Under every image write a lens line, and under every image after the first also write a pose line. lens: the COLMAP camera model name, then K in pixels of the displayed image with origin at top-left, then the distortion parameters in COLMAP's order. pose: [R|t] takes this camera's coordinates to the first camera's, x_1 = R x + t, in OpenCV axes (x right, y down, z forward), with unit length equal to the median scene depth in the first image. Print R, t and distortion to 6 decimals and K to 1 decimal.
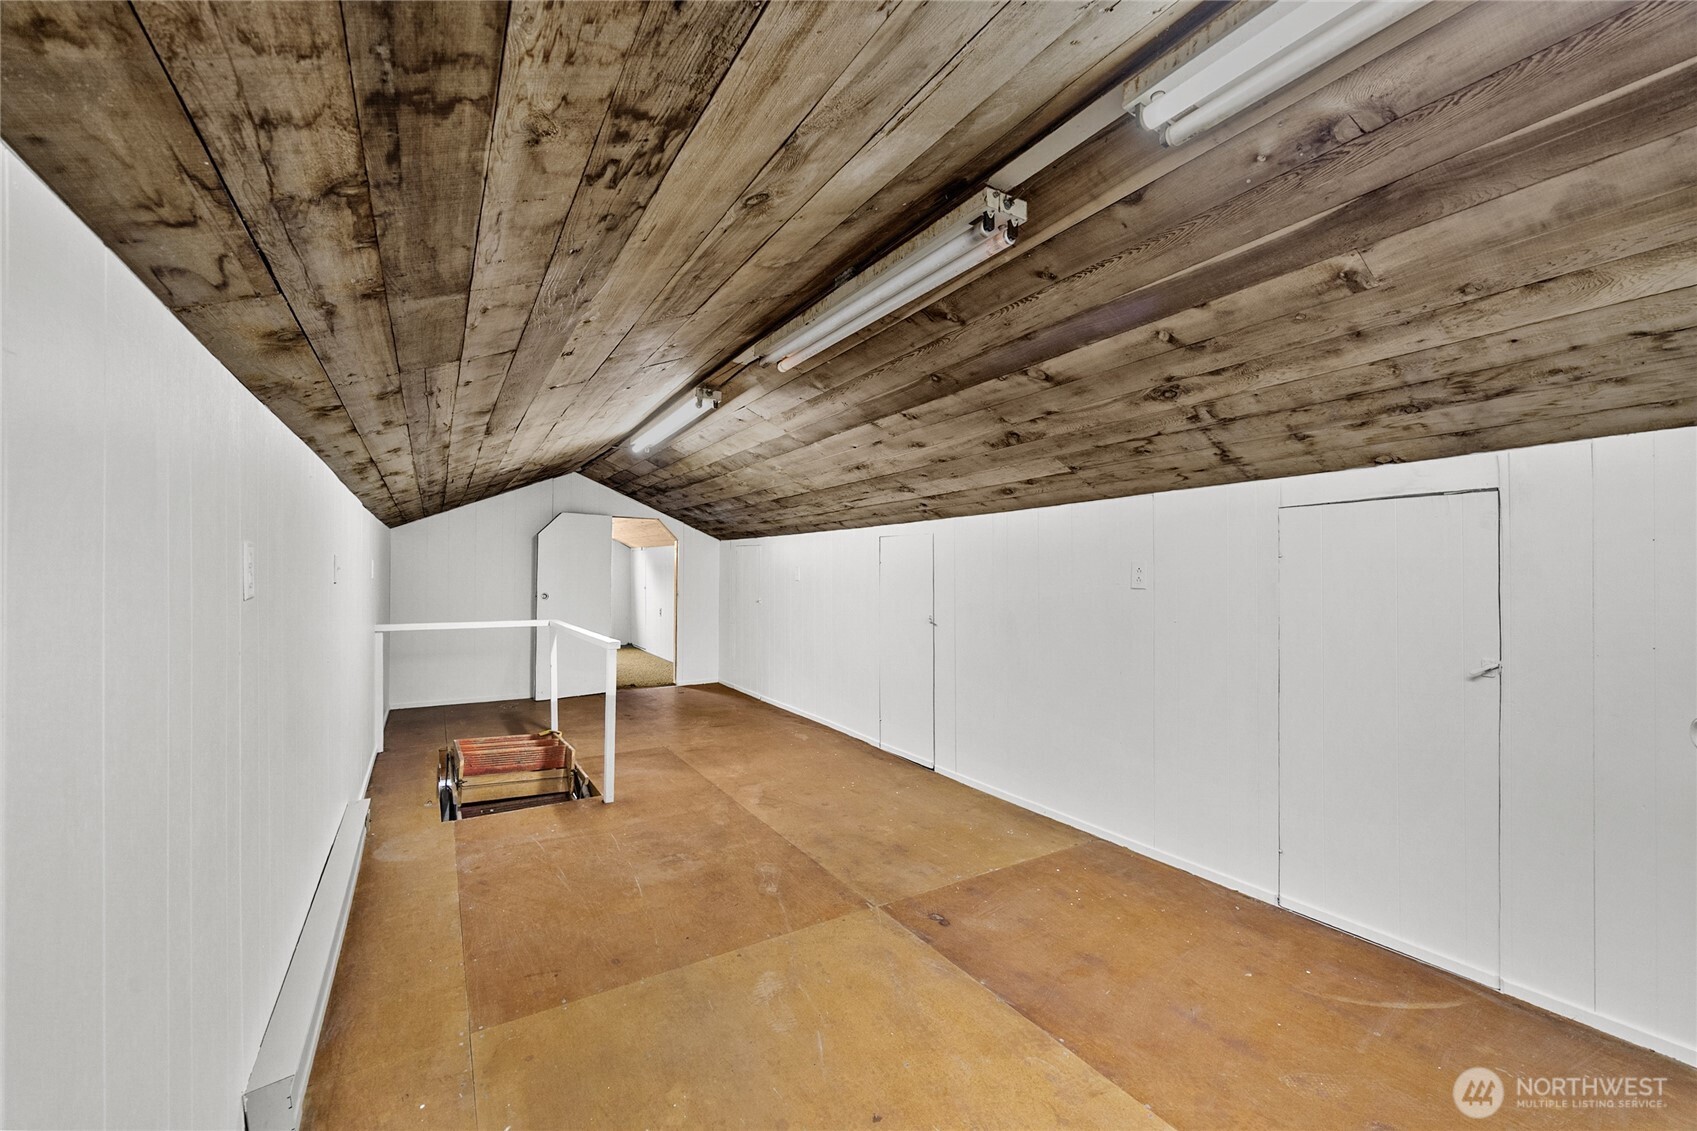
lens RADIAL K [[649.7, 0, 848.1], [0, 649.7, 570.0], [0, 0, 1]] dist [-0.001603, -0.000008]
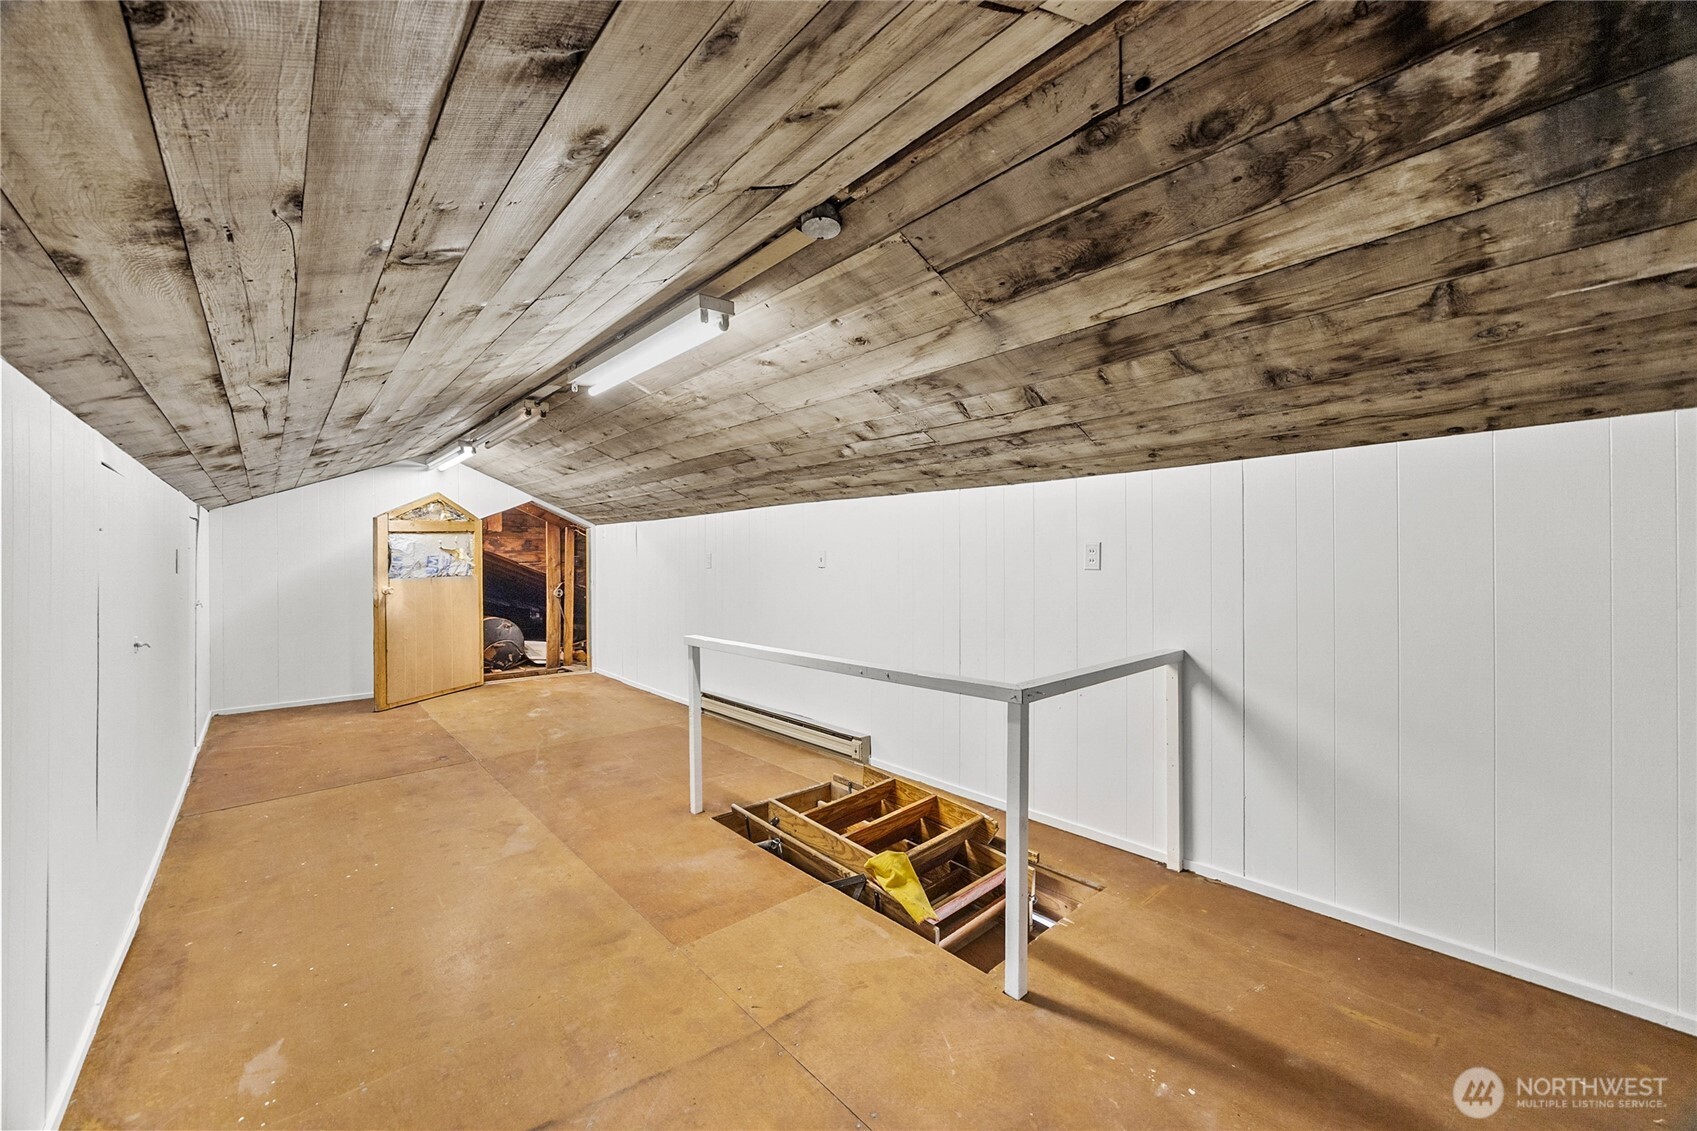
lens RADIAL K [[649.7, 0, 848.7], [0, 649.7, 562.0], [0, 0, 1]] dist [-0.001603, -0.000008]
pose [[-0.986167, -0.001738, -0.165748, -0.456047], [0.000399, 0.999917, -0.012862, 0.020795], [0.165757, -0.012750, -0.986084, 2.062048]]
